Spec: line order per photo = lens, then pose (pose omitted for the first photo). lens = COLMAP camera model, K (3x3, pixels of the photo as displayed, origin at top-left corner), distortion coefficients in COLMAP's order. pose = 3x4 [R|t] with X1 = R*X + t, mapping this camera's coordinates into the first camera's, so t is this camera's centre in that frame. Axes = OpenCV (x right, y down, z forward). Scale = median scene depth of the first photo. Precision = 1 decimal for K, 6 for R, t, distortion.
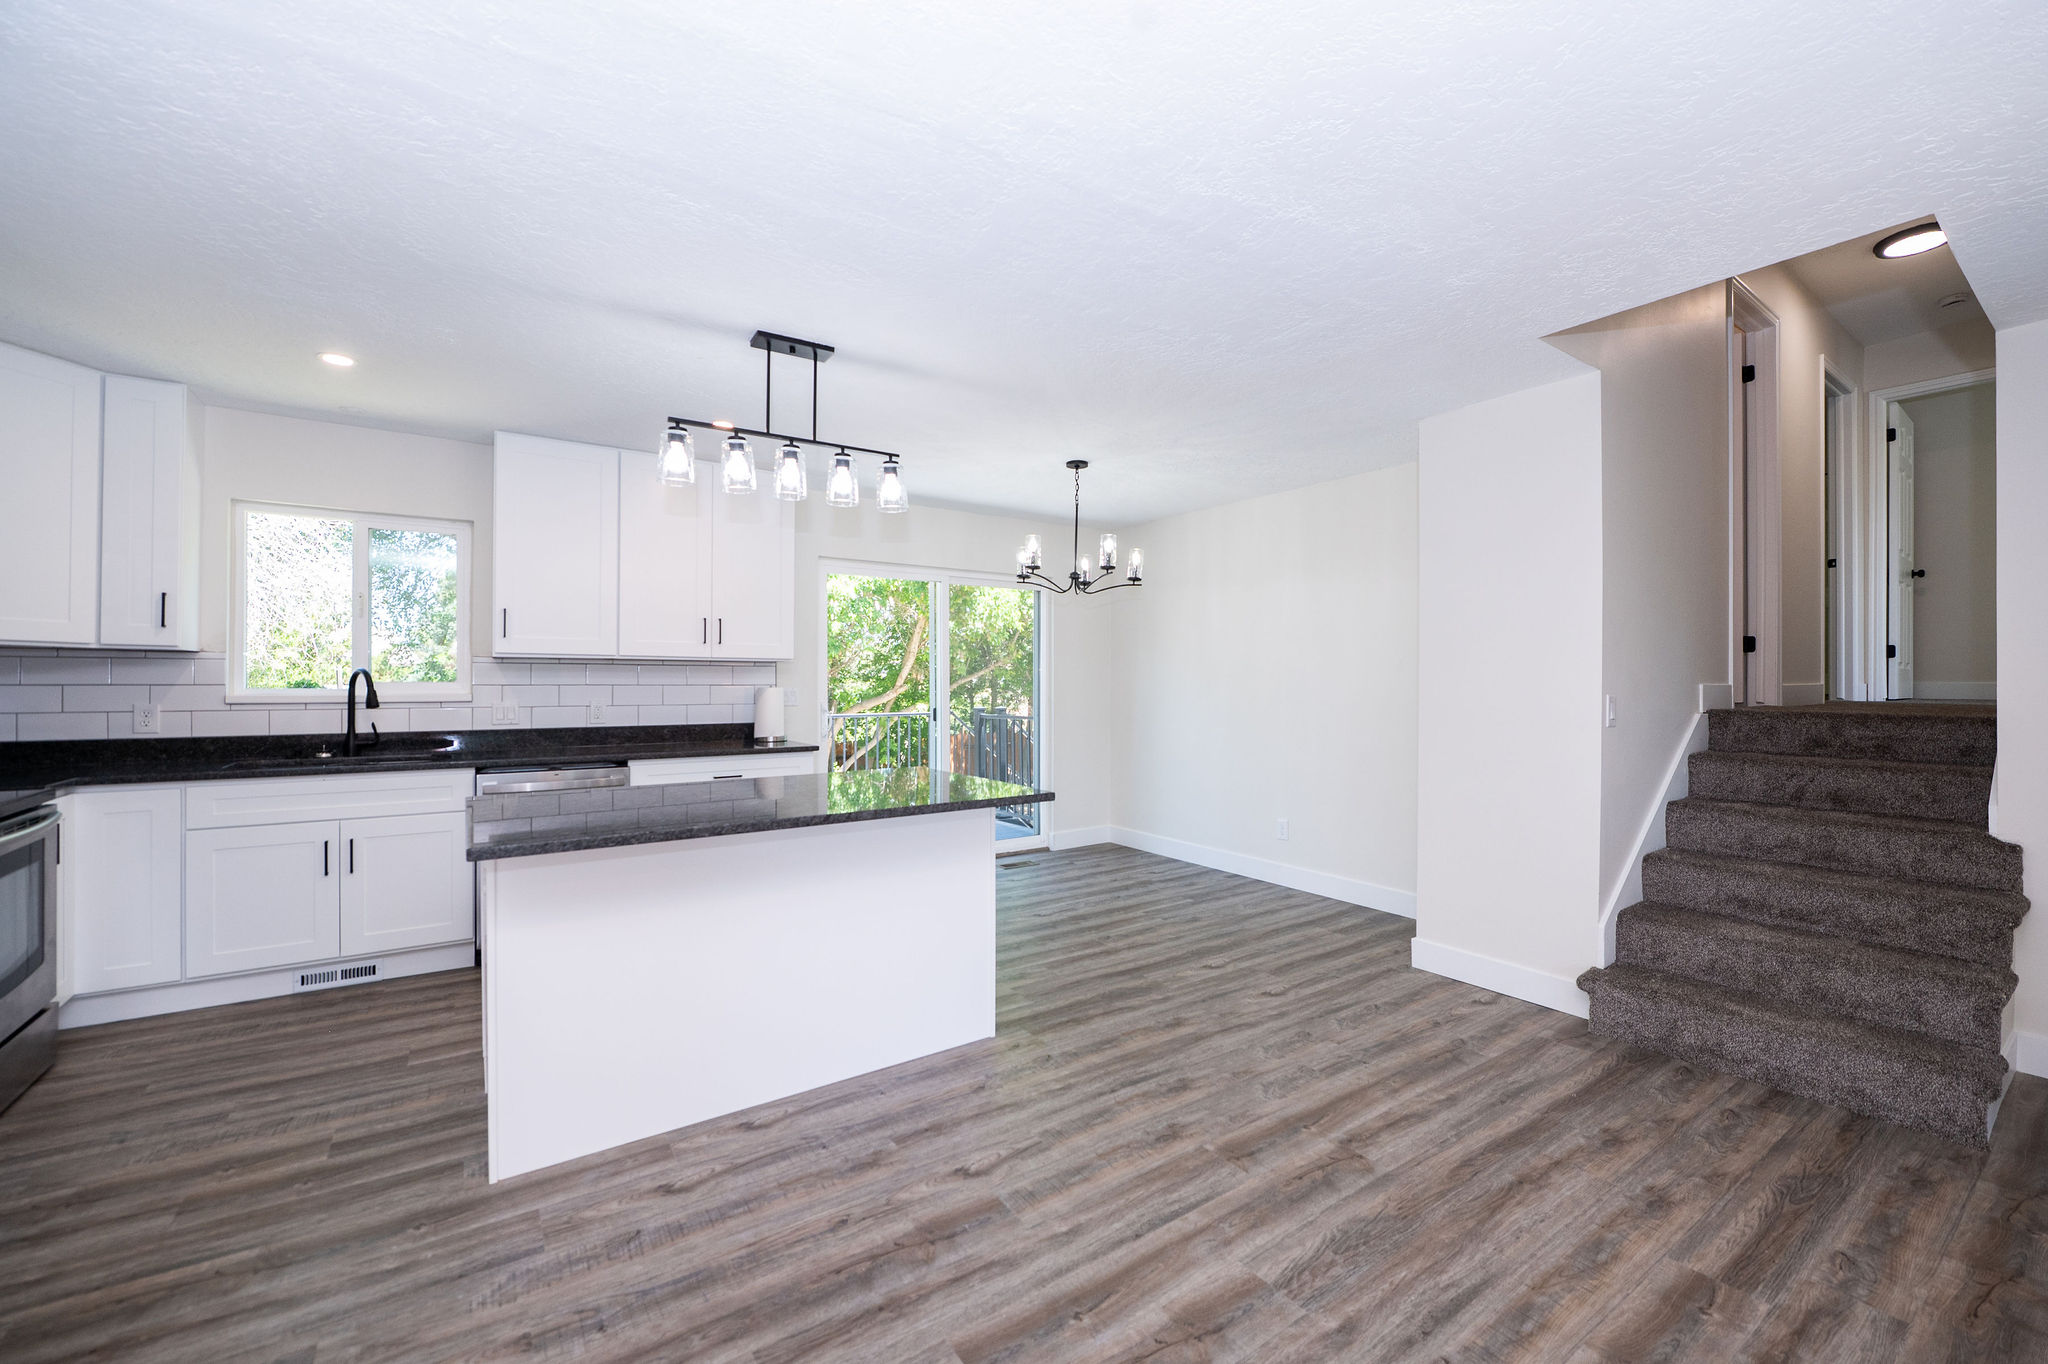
lens RADIAL K [[820.2, 0, 1030.6], [0, 820.2, 681.2], [0, 0, 1]] dist [-0.009454, -0.000901]
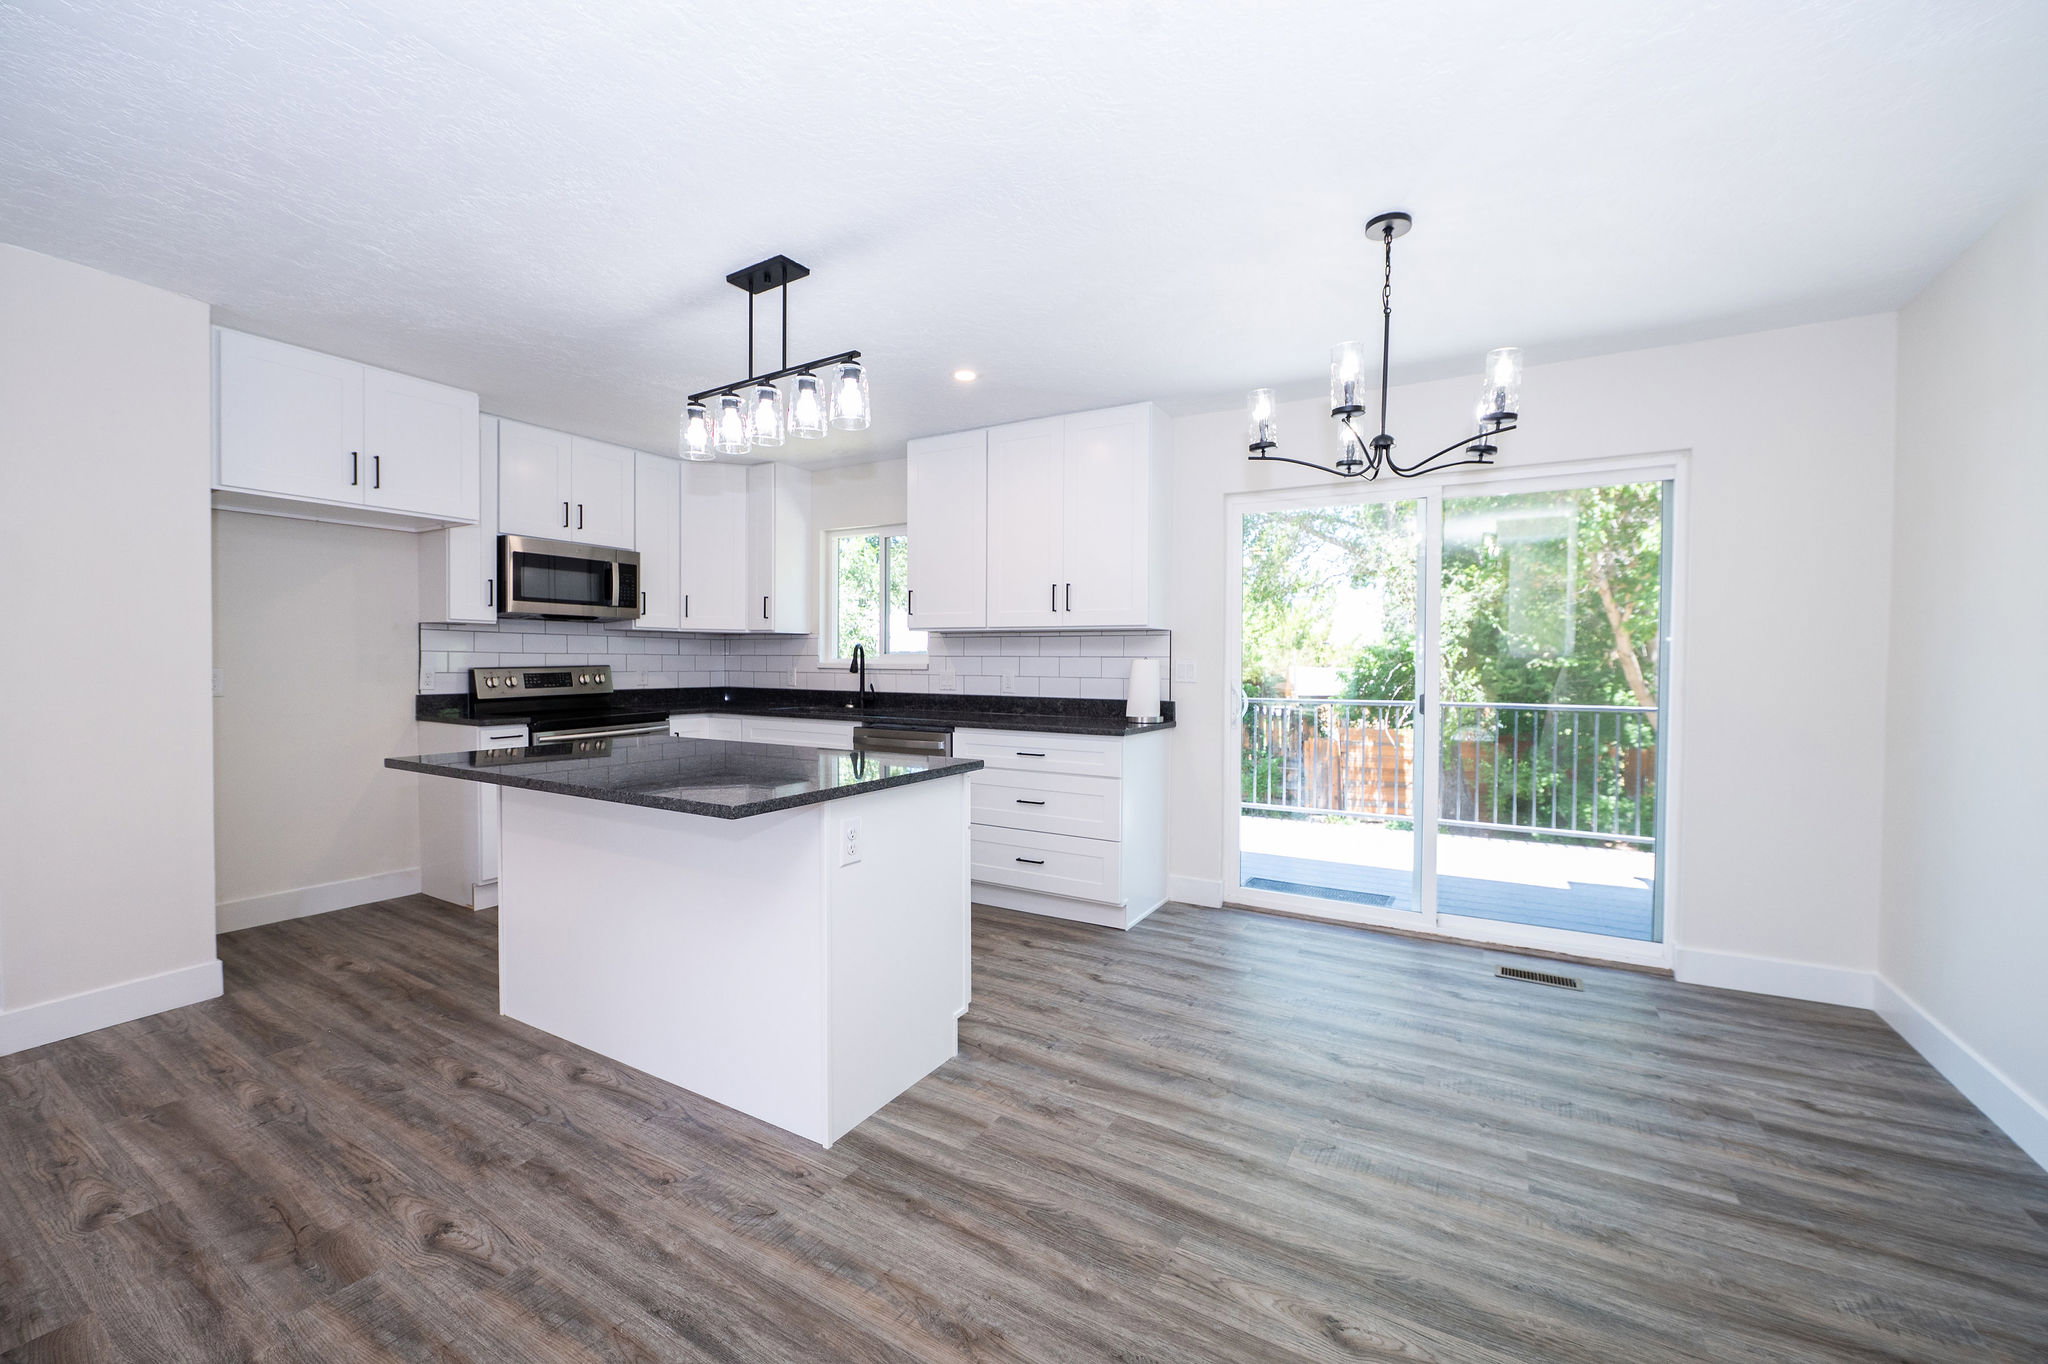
lens RADIAL K [[809.6, 0, 1024.0], [0, 809.6, 682.0], [0, 0, 1]] dist [-0.010738, -0.000595]
pose [[0.423477, 0.023426, -0.905604, 0.627805], [-0.005879, 0.999716, 0.023112, 0.019192], [0.905888, -0.004463, 0.423494, 0.848534]]
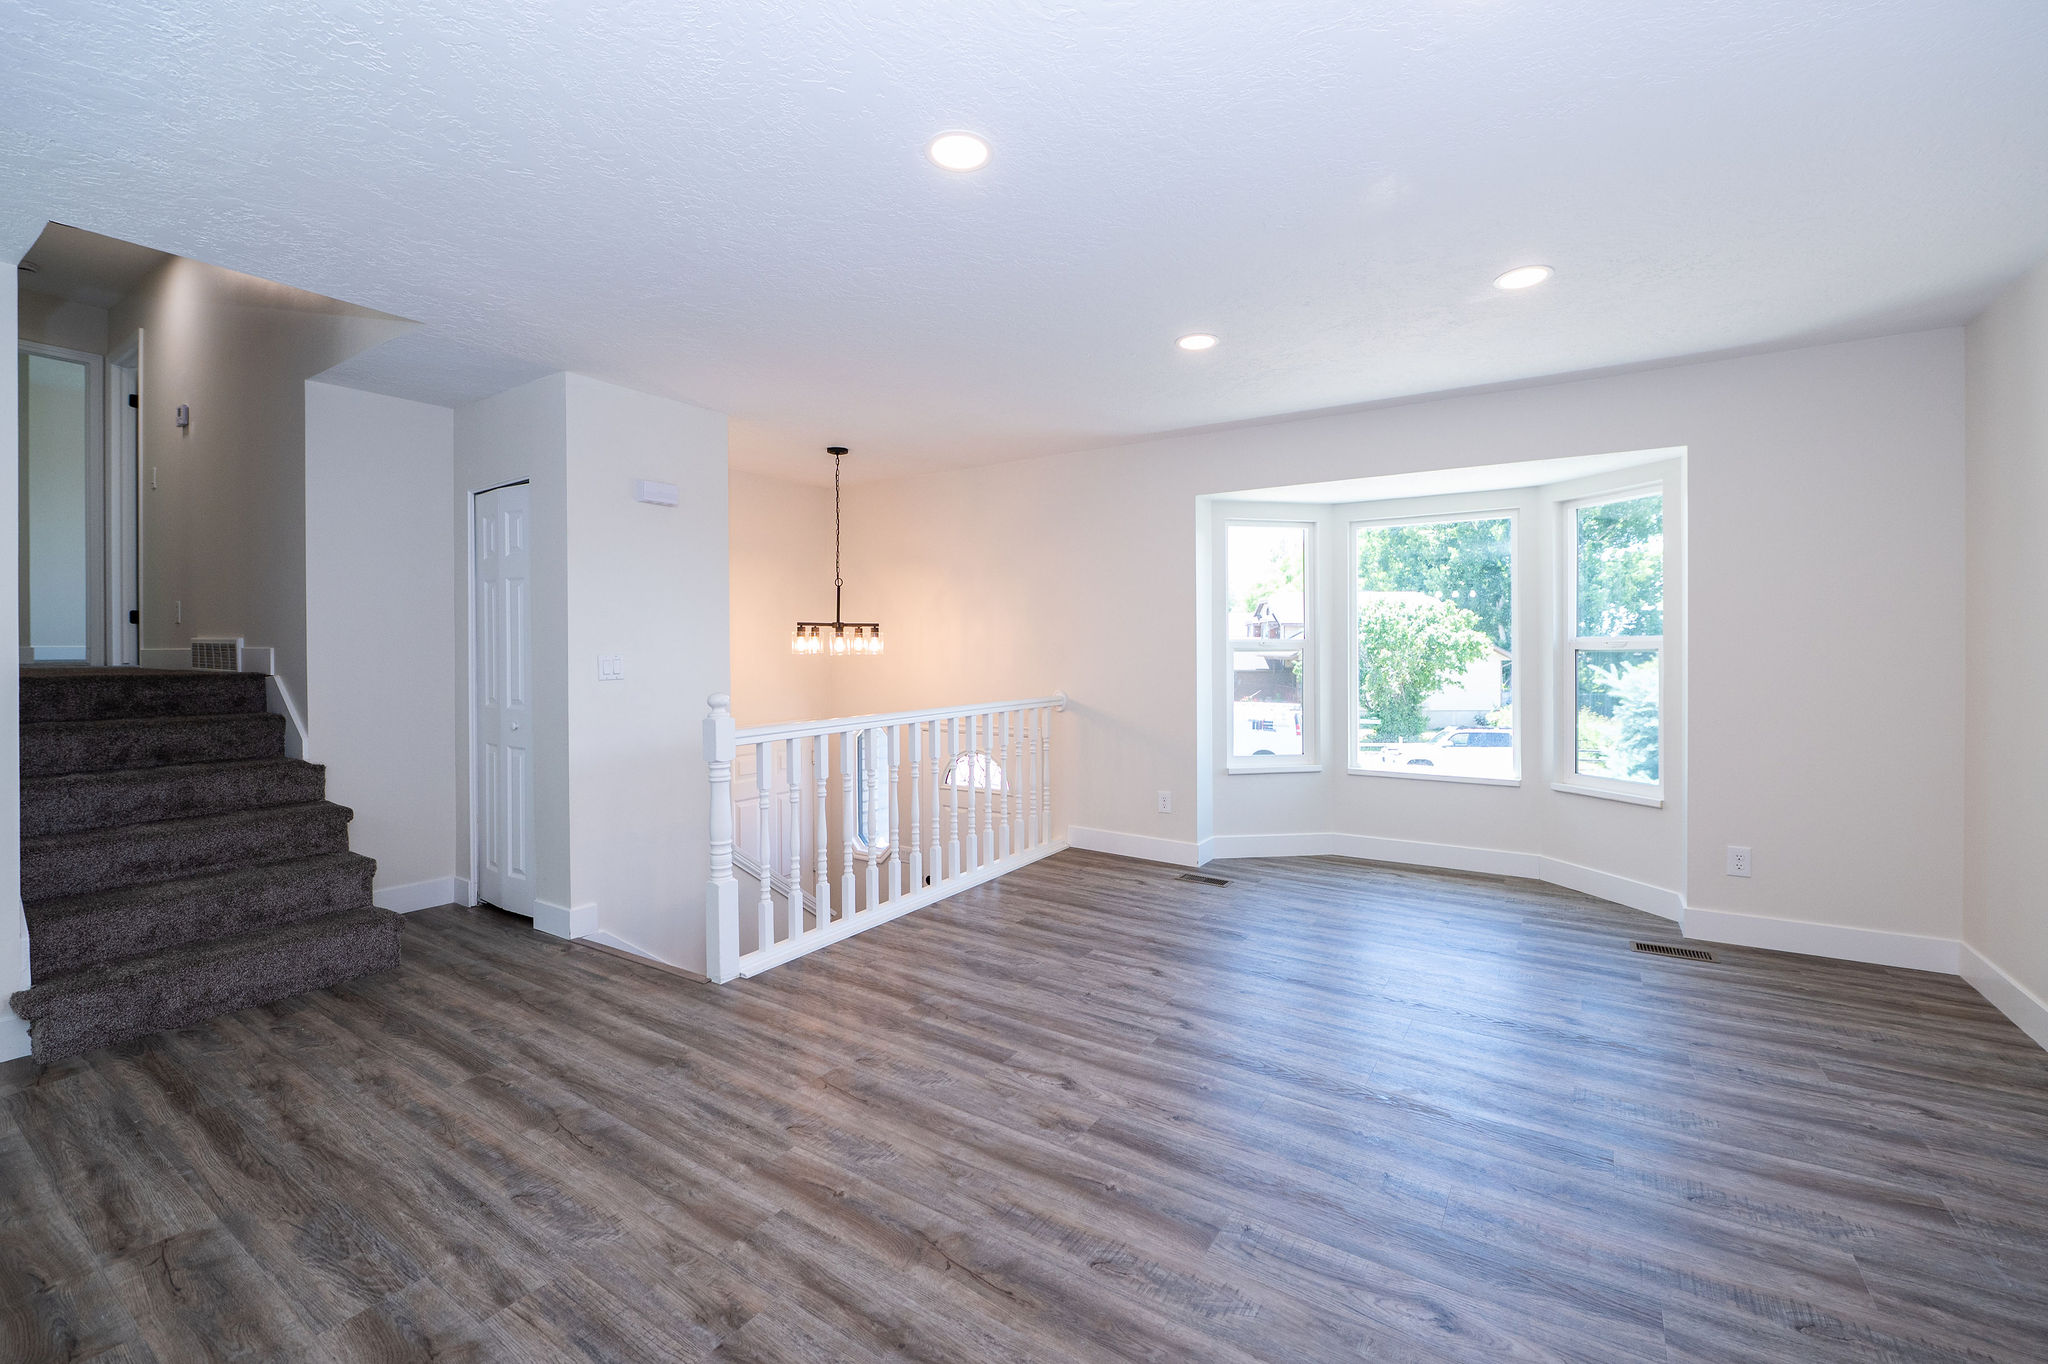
lens RADIAL K [[854.8, 0, 1026.6], [0, 854.8, 651.8], [0, 0, 1]] dist [-0.008547, -0.000454]
pose [[-0.377558, -0.006827, 0.925961, -0.489428], [0.001694, 0.999966, 0.008063, 0.002762], [-0.925984, 0.004613, -0.377534, 0.389780]]
